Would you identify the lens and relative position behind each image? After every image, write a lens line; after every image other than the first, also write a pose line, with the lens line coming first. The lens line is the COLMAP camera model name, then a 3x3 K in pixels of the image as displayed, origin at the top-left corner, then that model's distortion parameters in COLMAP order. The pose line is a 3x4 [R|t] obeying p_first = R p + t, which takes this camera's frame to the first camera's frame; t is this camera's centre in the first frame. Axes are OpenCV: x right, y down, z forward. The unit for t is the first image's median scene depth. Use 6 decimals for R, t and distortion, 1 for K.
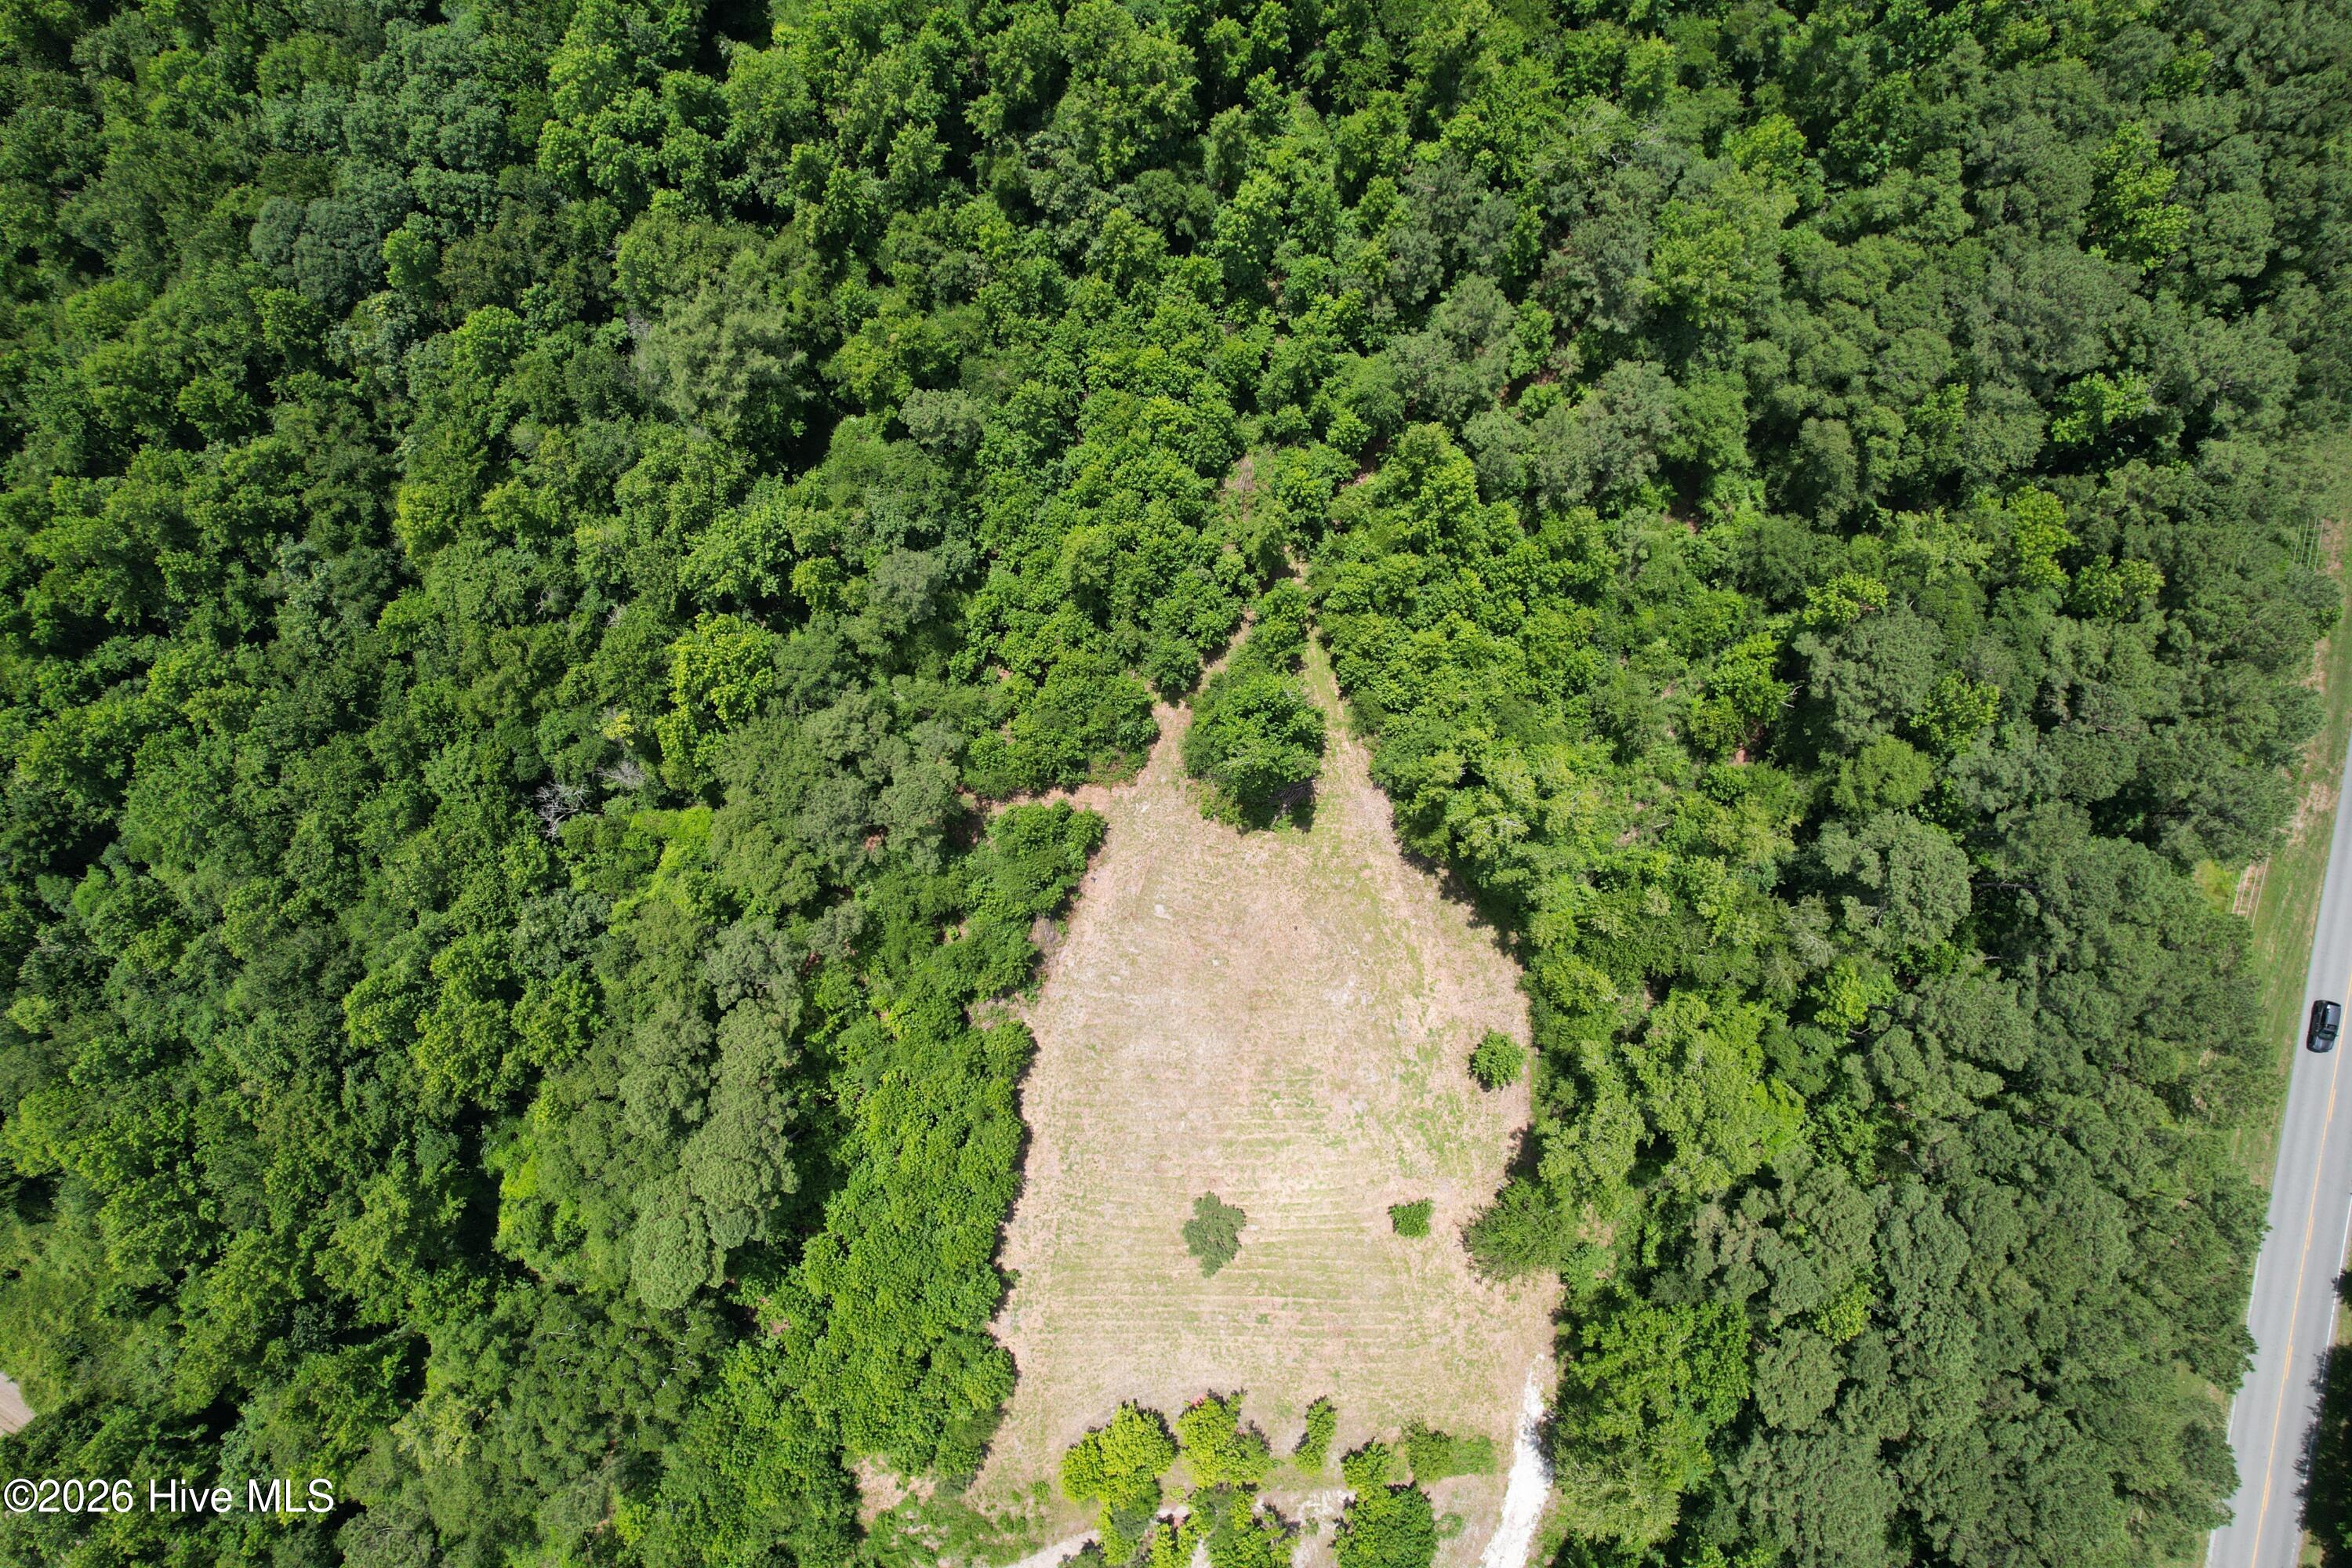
lens RADIAL K [[1487.4, 0, 1186.7], [0, 1487.4, 780.1], [0, 0, 1]] dist [-0.052711, 0.042702]
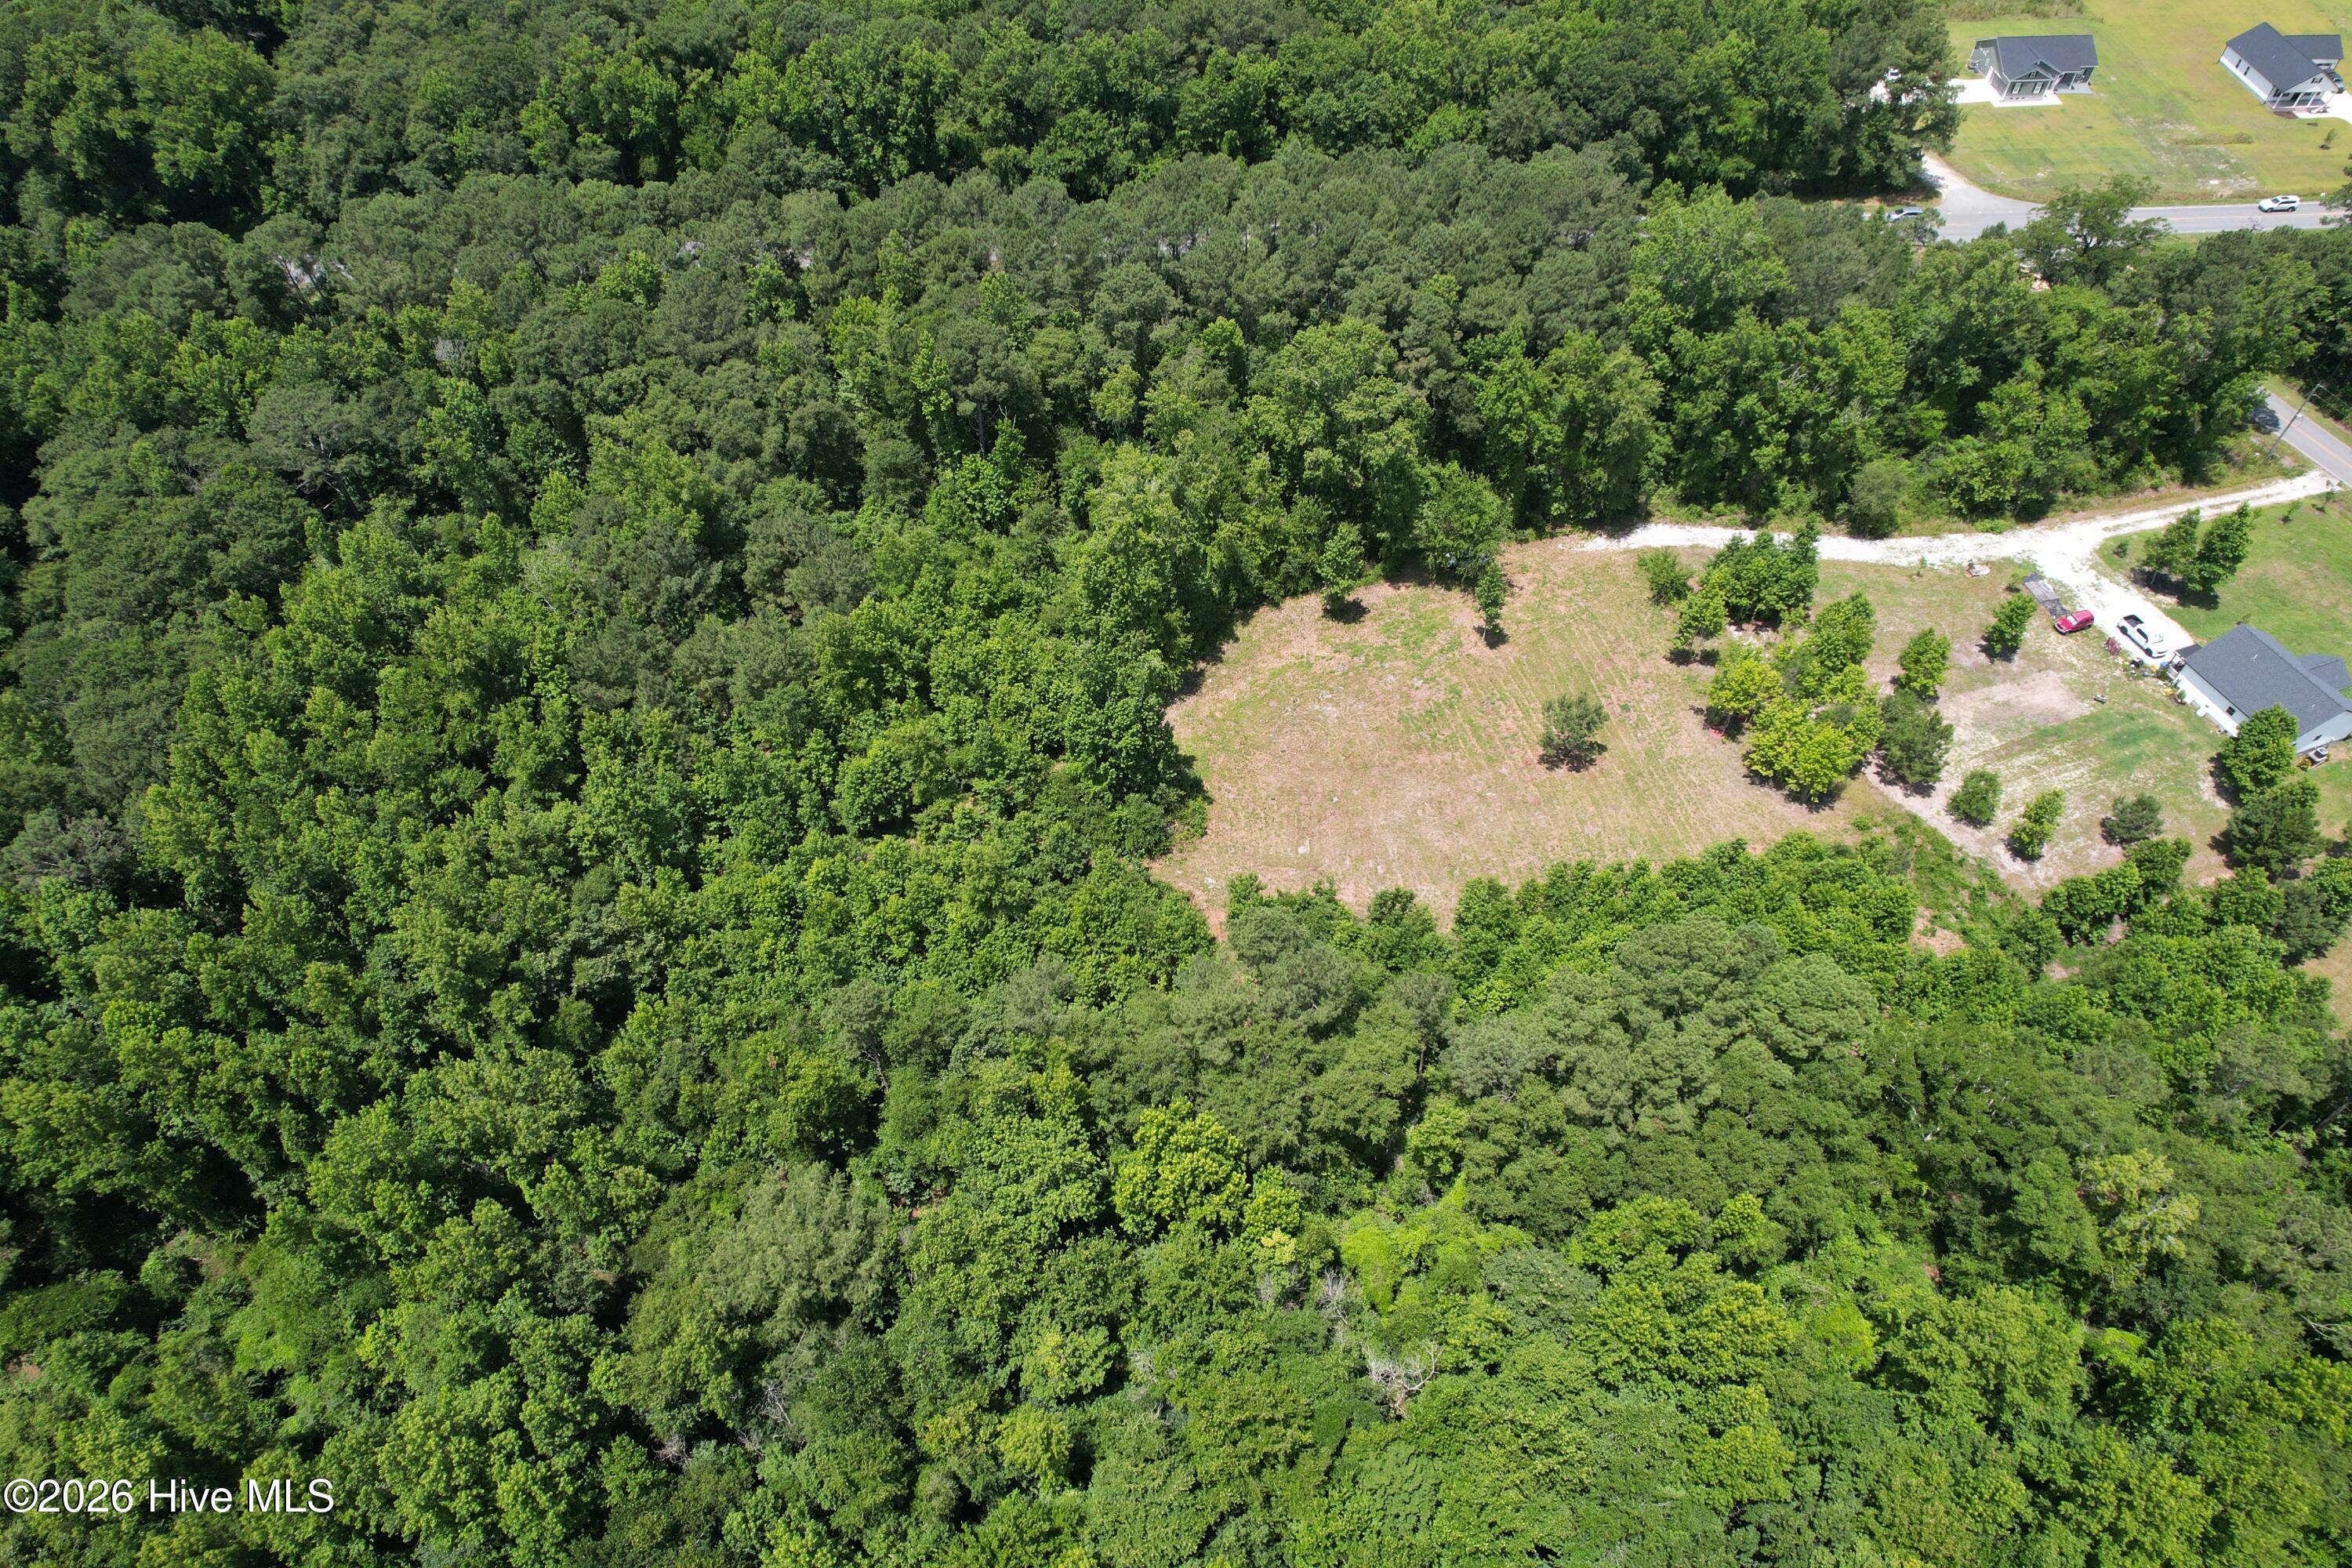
lens RADIAL K [[1487.4, 0, 1177.1], [0, 1487.4, 783.2], [0, 0, 1]] dist [-0.052711, 0.042702]
pose [[-0.230825, -0.741177, 0.630378, -0.643202], [0.972777, -0.162066, 0.165649, -0.167871], [-0.020613, 0.651453, 0.758409, 0.197177]]
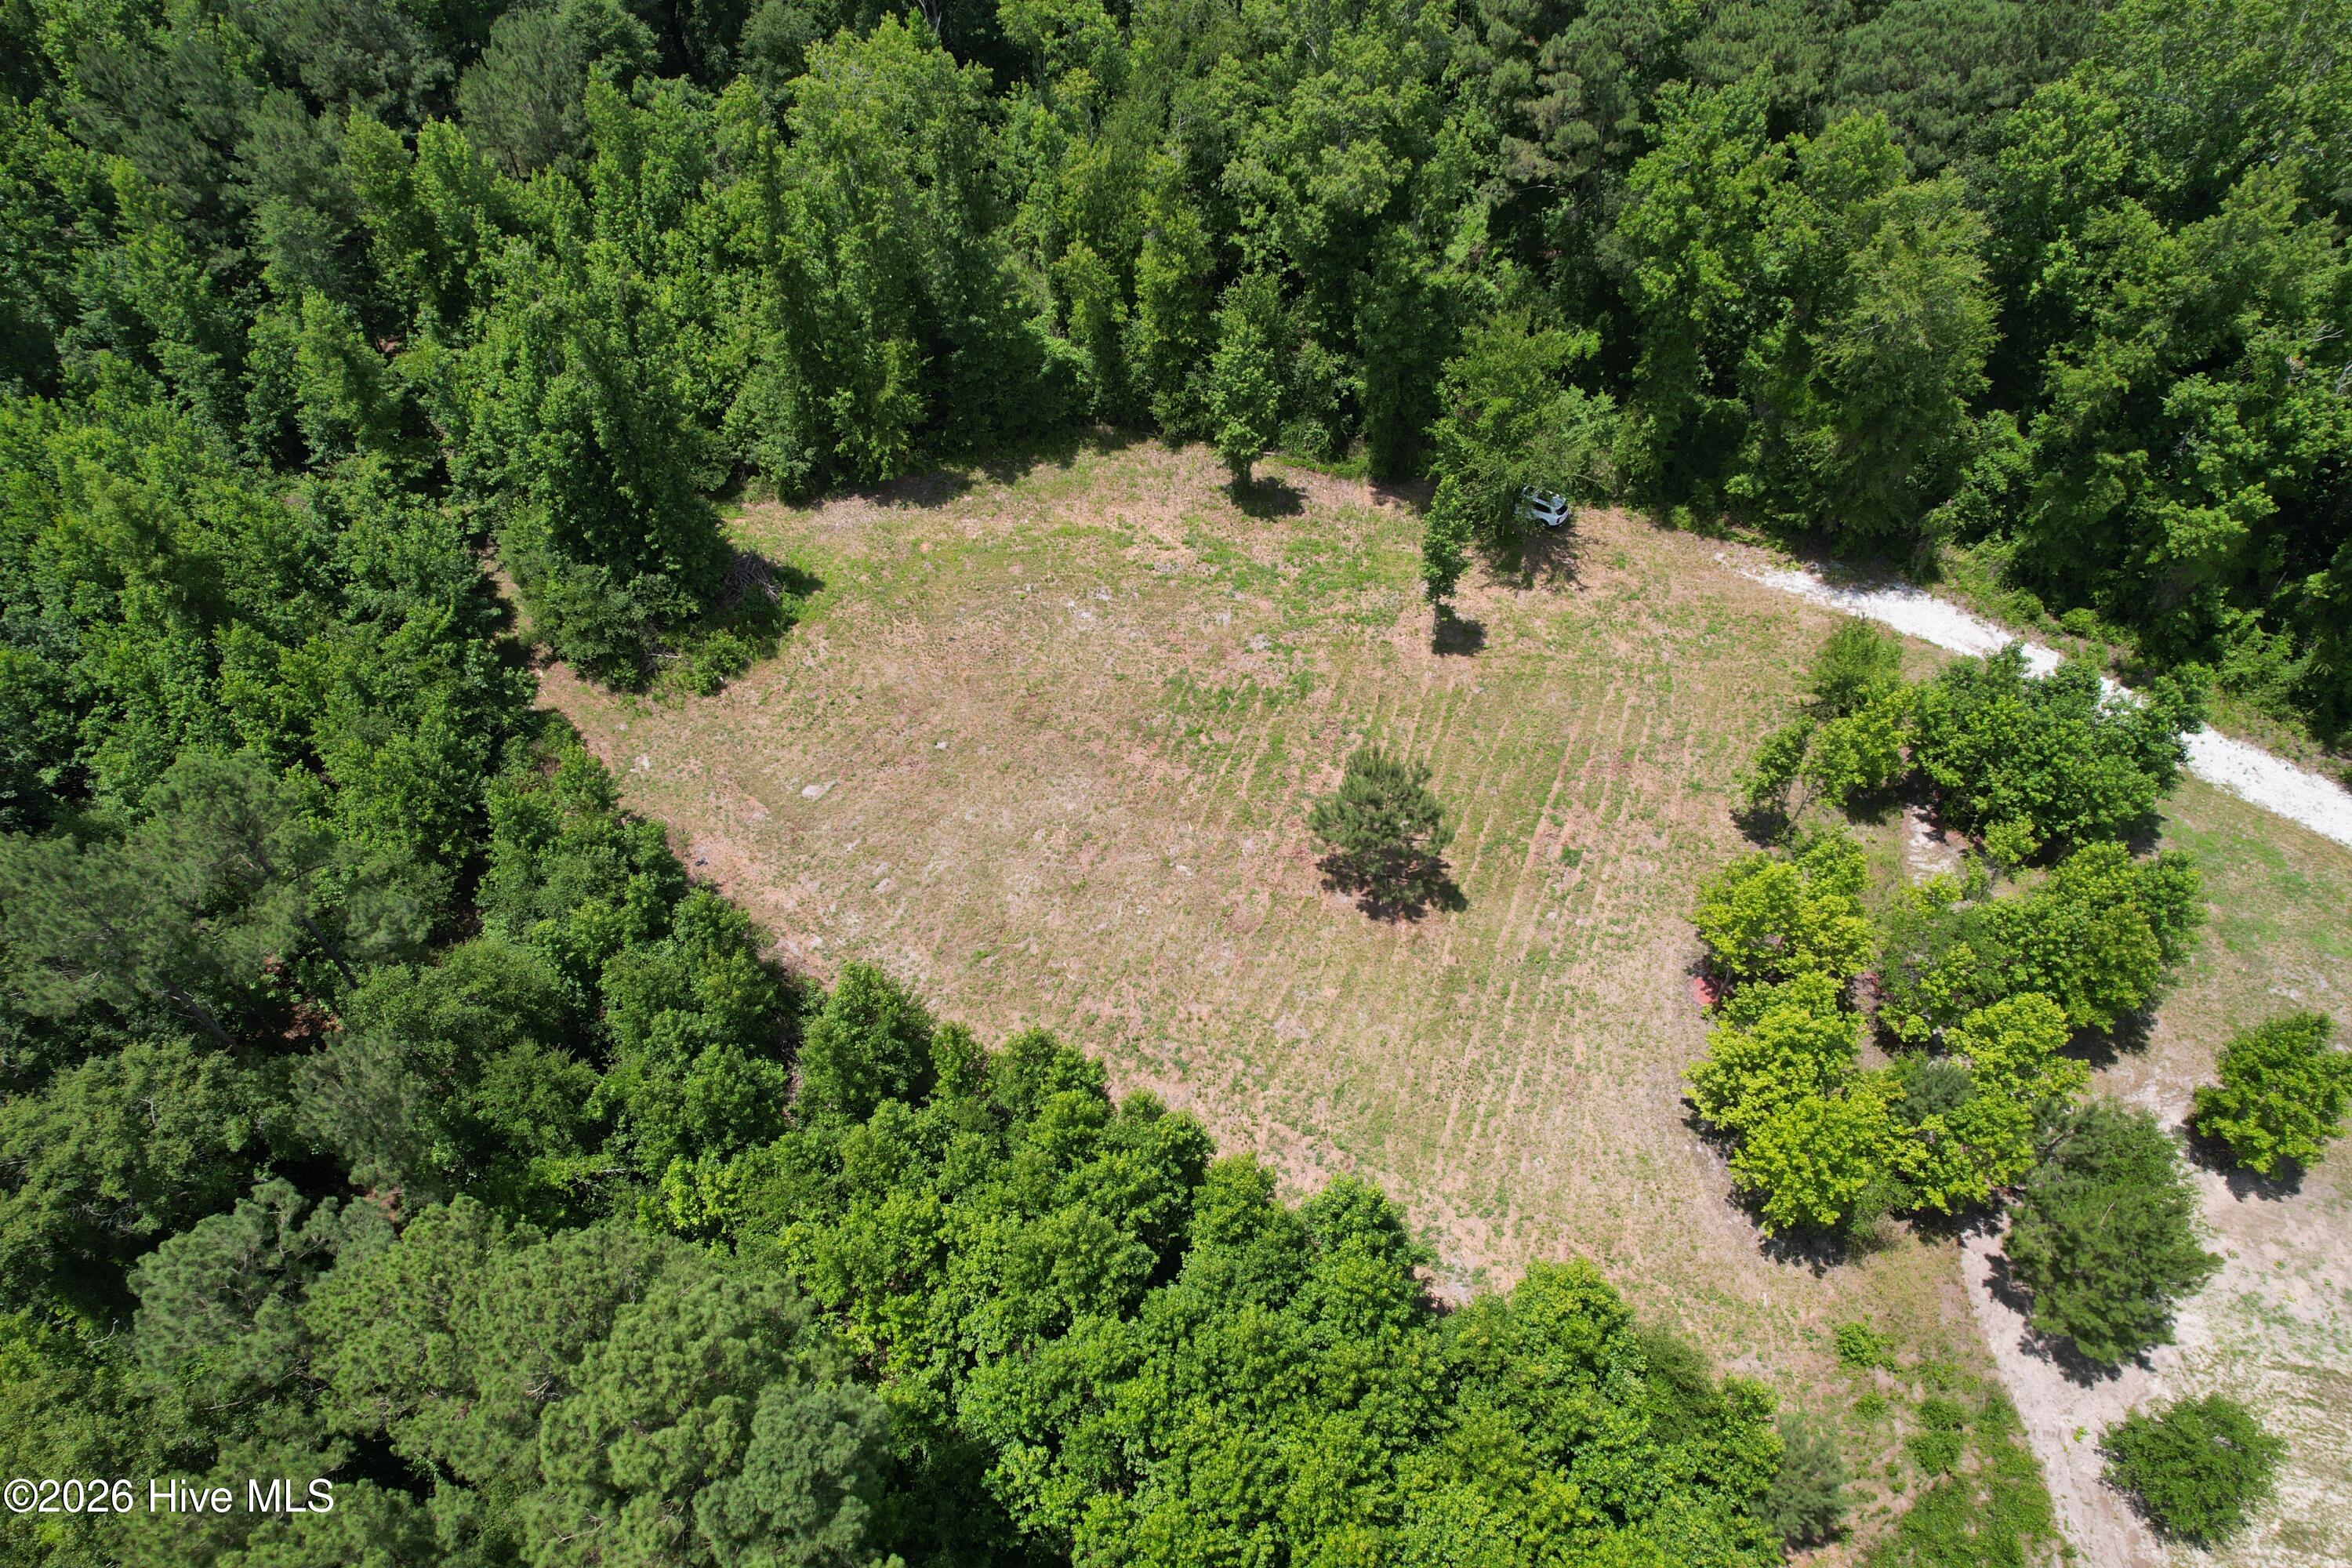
lens RADIAL K [[1487.4, 0, 1187.5], [0, 1487.4, 791.6], [0, 0, 1]] dist [-0.052711, 0.042702]
pose [[0.358598, -0.722323, 0.591318, -0.311594], [0.933129, 0.295044, -0.205475, 0.348812], [-0.026045, 0.625458, 0.779823, 0.586207]]
